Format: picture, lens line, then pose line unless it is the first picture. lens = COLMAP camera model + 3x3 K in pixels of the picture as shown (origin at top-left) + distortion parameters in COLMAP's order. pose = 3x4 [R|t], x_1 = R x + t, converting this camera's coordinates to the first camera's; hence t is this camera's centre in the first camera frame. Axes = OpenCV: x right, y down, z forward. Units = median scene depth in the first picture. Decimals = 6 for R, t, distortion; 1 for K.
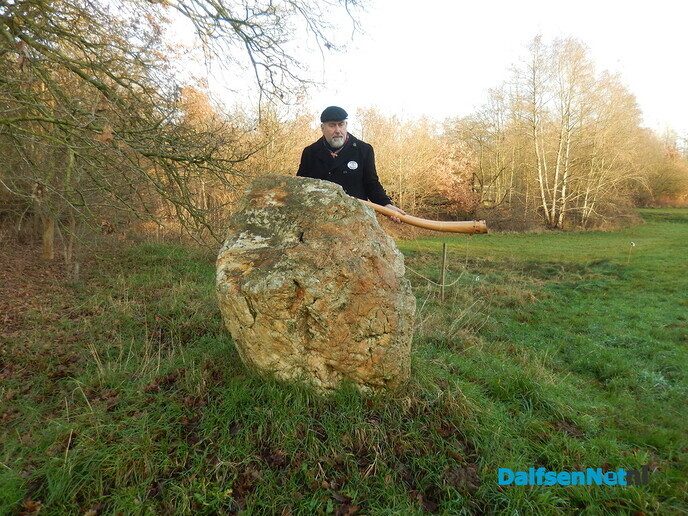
lens RADIAL K [[537.7, 0, 344.0], [0, 537.7, 258.0], [0, 0, 1]] dist [0.001977, 0.001060]
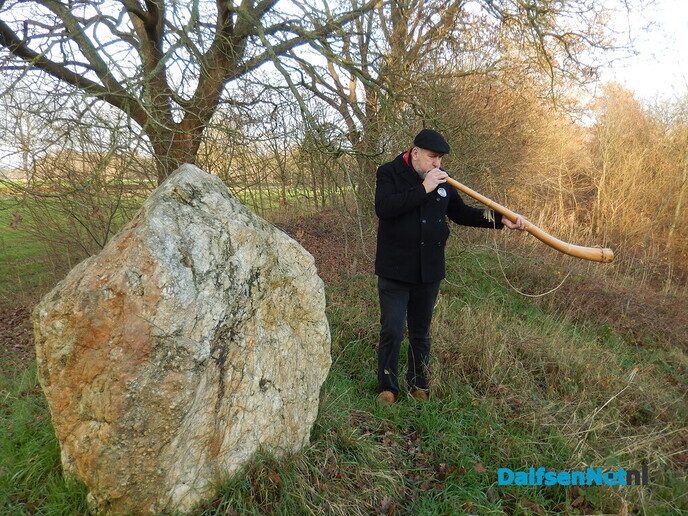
lens RADIAL K [[537.7, 0, 344.0], [0, 537.7, 258.0], [0, 0, 1]] dist [0.001977, 0.001060]
pose [[0.678631, 0.114019, -0.725575, 0.675291], [-0.124439, 0.991444, 0.039411, -0.098634], [0.723861, 0.063544, 0.687014, 0.771624]]
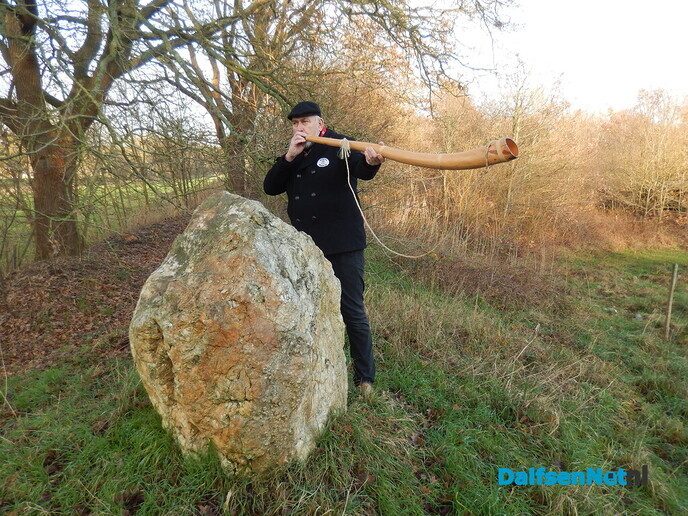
lens RADIAL K [[537.7, 0, 344.0], [0, 537.7, 258.0], [0, 0, 1]] dist [0.001977, 0.001060]
pose [[0.857953, 0.073244, -0.508480, 0.588914], [-0.065241, 0.997304, 0.033577, -0.105108], [0.509569, 0.004367, 0.860419, 0.393957]]
